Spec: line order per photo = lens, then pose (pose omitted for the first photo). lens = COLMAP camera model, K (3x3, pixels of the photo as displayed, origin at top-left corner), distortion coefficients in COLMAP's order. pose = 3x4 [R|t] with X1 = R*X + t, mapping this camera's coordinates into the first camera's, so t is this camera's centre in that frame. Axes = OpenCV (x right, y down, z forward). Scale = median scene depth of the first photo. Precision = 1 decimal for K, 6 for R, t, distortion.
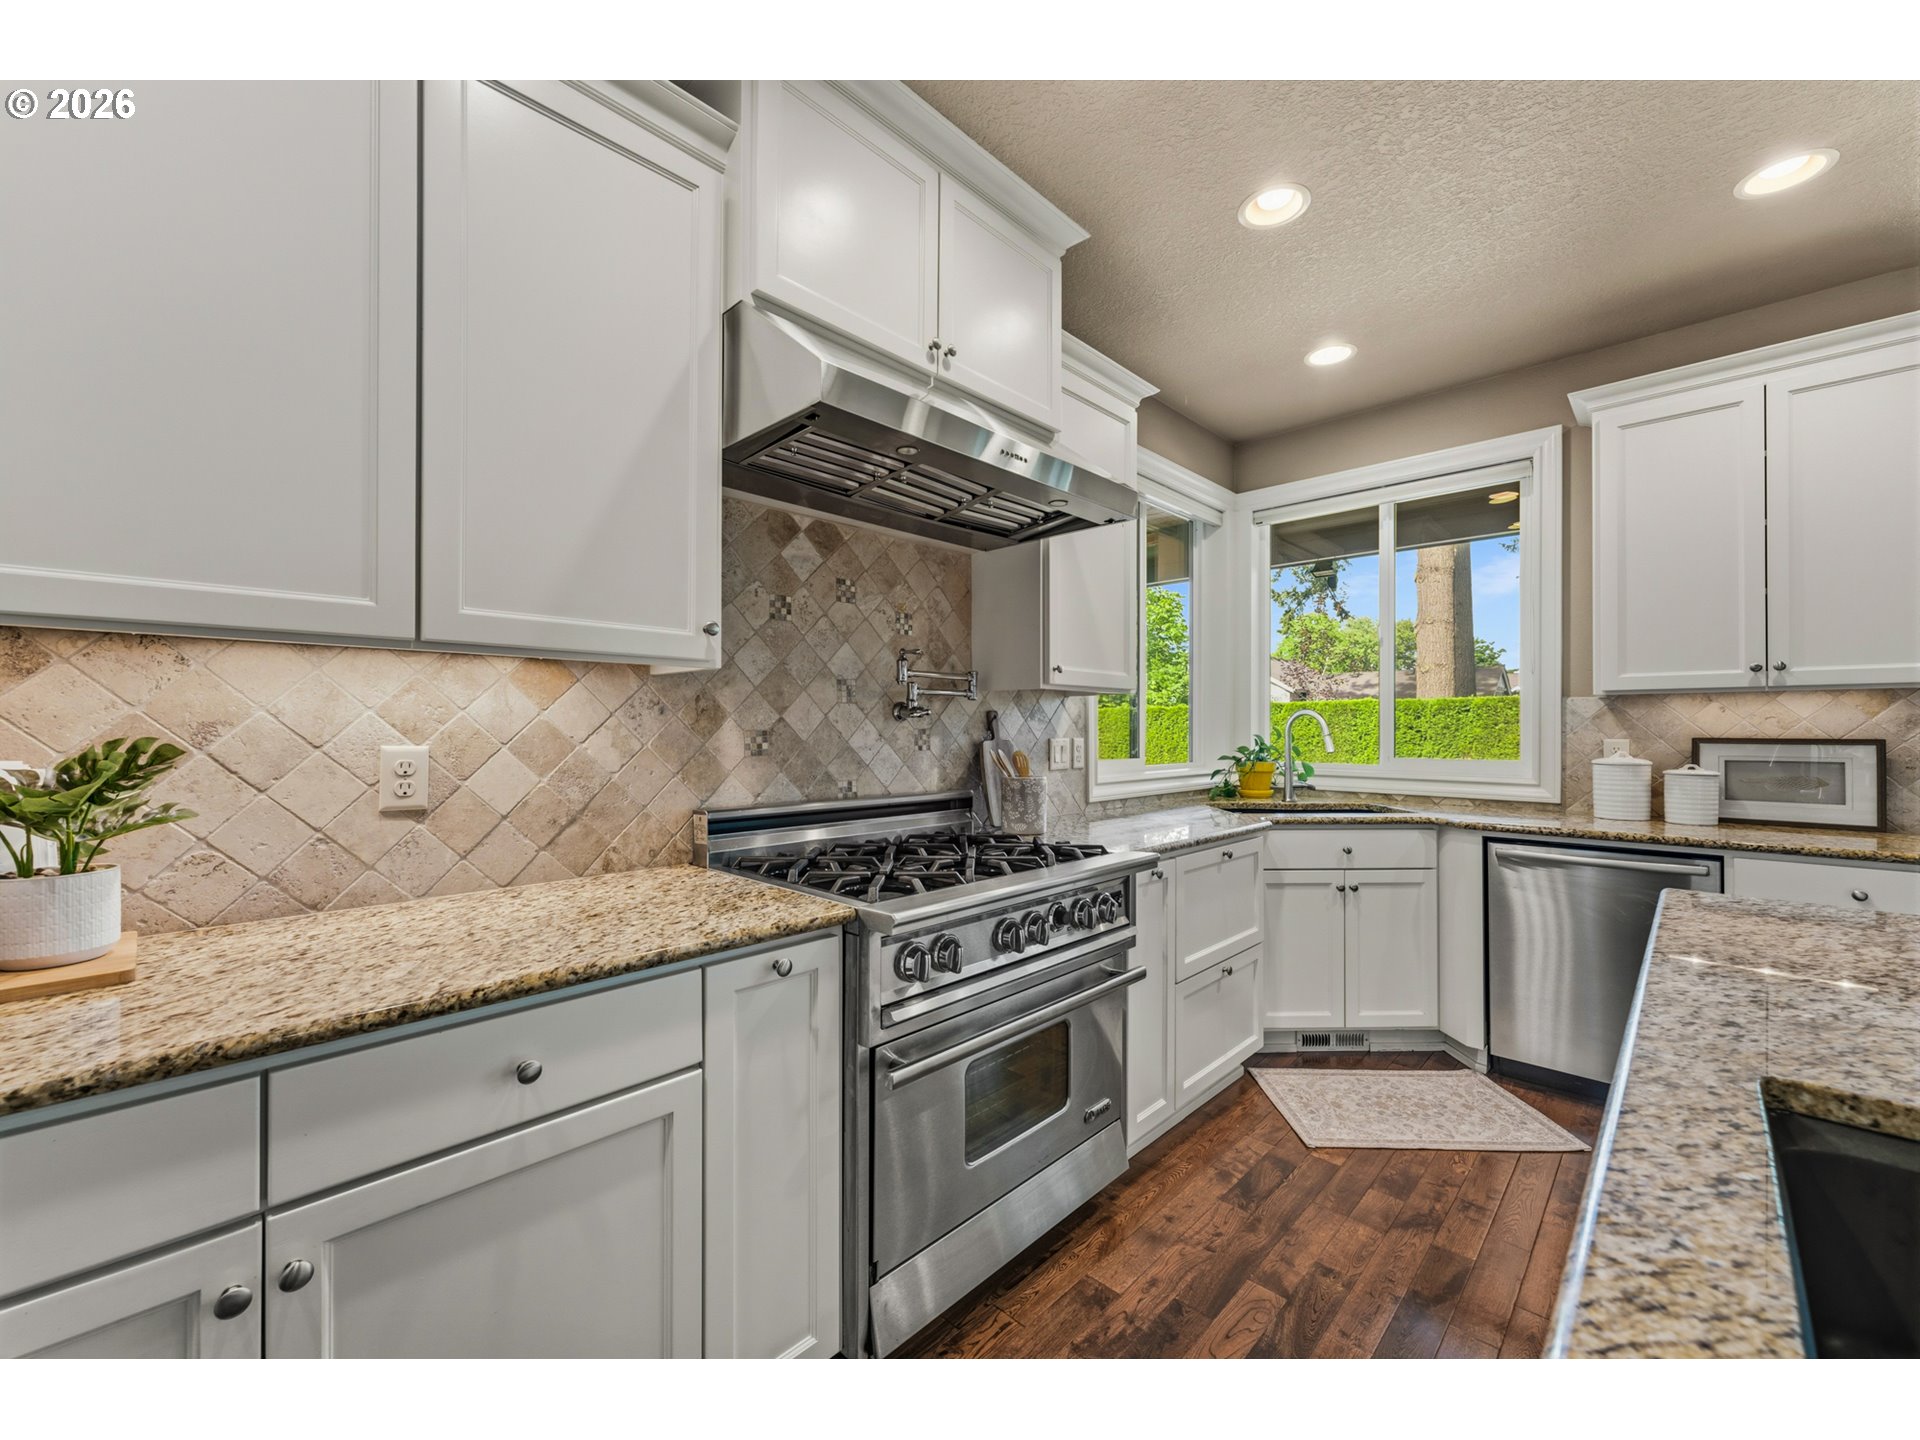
lens RADIAL K [[760.7, 0, 949.6], [0, 760.7, 721.2], [0, 0, 1]] dist [0.001184, 0.000013]
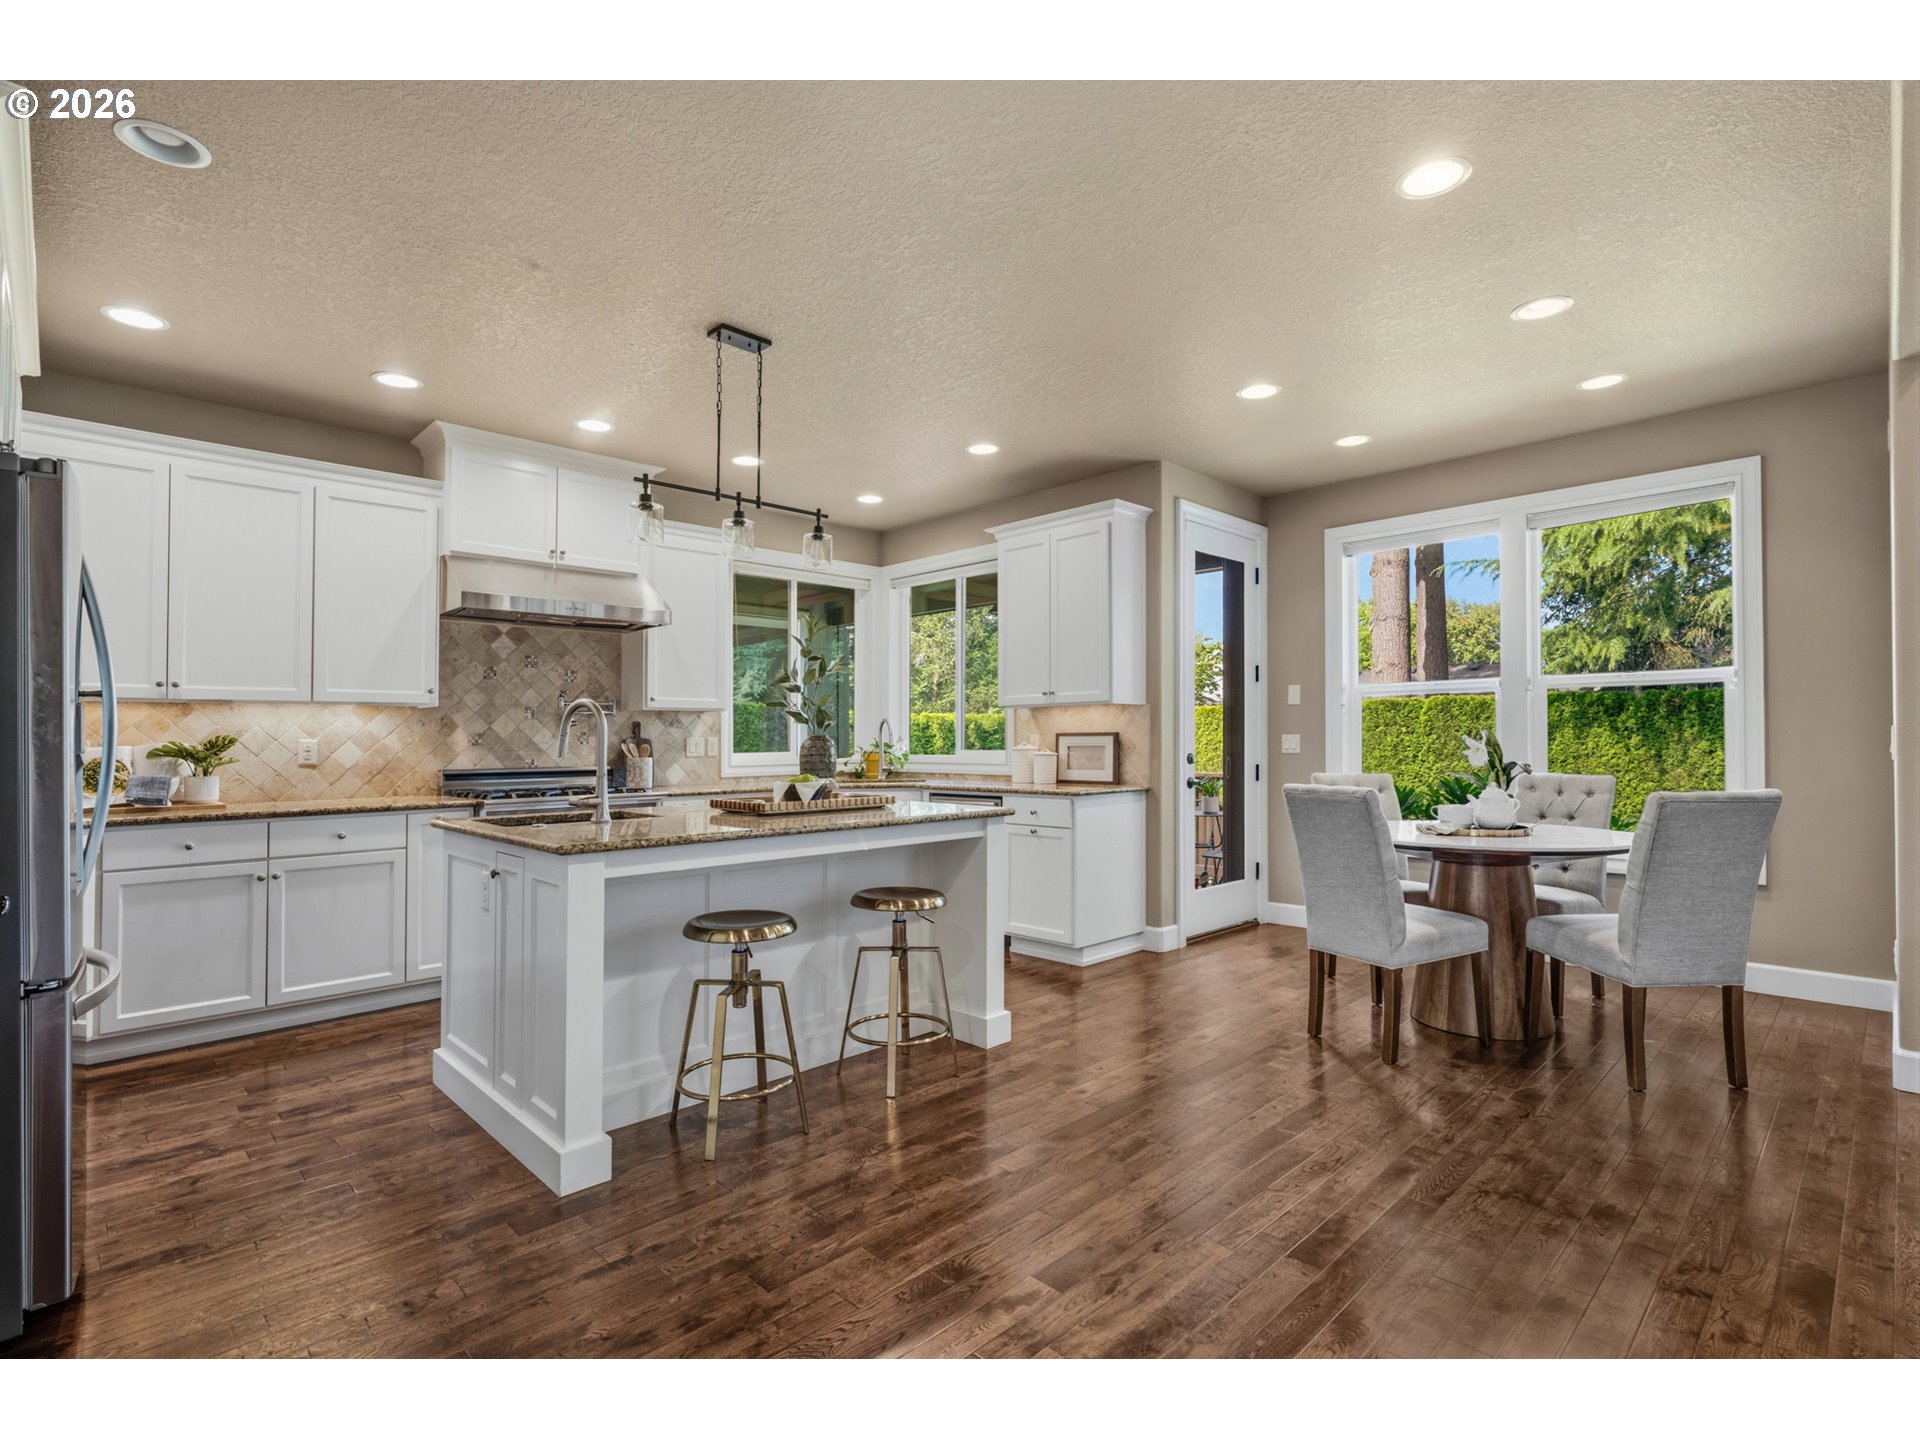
lens RADIAL K [[923.0, 0, 930.8], [0, 923.0, 701.9], [0, 0, 1]] dist [-0.003889, 0.001160]
pose [[0.999069, -0.012420, -0.041306, 1.042478], [0.011160, 0.999469, -0.030612, 0.016568], [0.041664, 0.030122, 0.998677, -1.392584]]
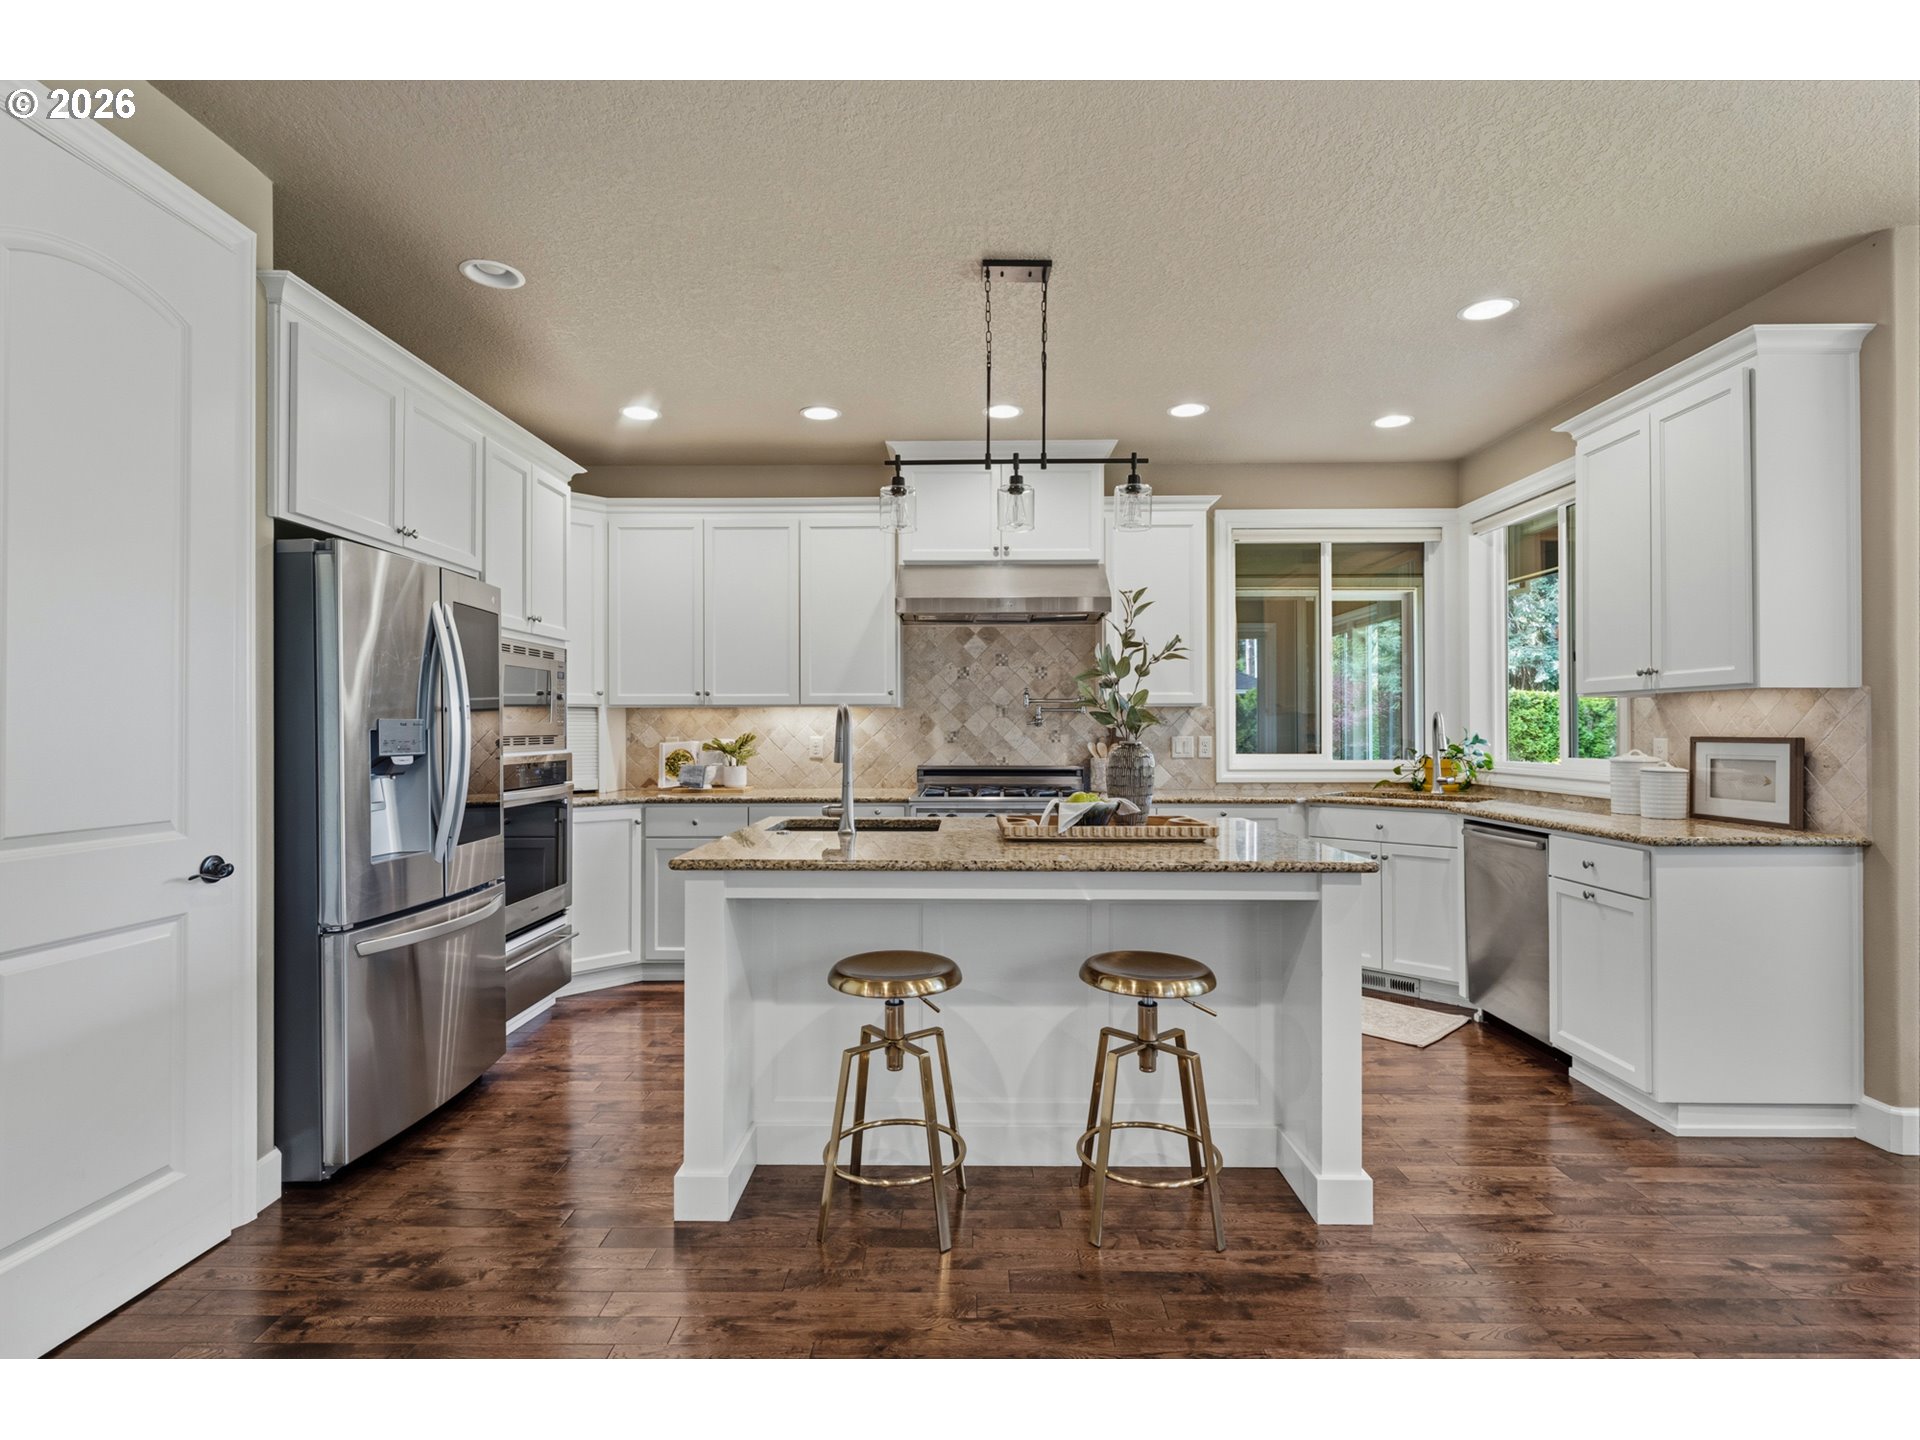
lens RADIAL K [[923.0, 0, 954.4], [0, 923.0, 699.6], [0, 0, 1]] dist [-0.003889, 0.001160]
pose [[0.685860, -0.027368, -0.727219, 1.598885], [0.010233, 0.999557, -0.027966, -0.004431], [0.727661, 0.011739, 0.685836, -0.761561]]
